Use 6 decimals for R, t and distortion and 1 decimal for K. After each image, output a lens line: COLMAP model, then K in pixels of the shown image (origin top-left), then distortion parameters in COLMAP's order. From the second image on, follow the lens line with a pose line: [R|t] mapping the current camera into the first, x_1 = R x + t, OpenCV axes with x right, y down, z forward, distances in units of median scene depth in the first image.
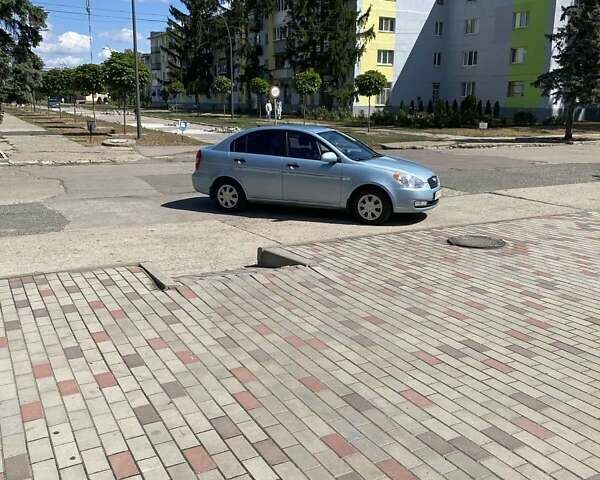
lens RADIAL K [[598.0, 0, 300.0], [0, 598.0, 240.0], [0, 0, 1]] dist [0.011624, -0.030701]
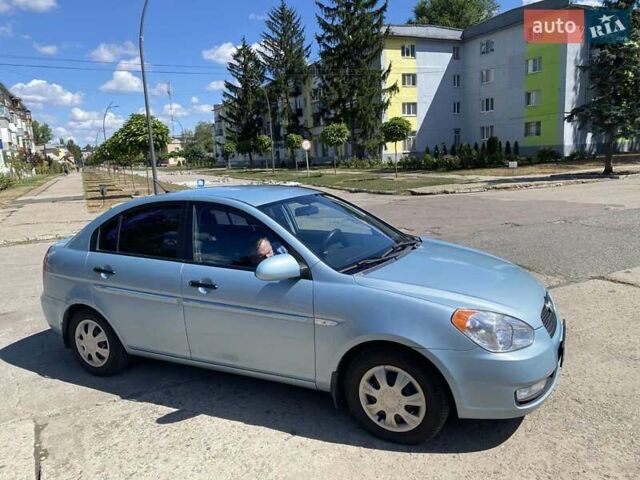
lens RADIAL K [[479.4, 0, 320.0], [0, 479.4, 240.0], [0, 0, 1]] dist [0.005916, -0.000162]
pose [[0.997047, -0.051499, -0.056974, 0.019145], [0.048451, 0.997384, -0.053647, -0.028163], [0.059588, 0.050728, 0.996933, 0.139968]]
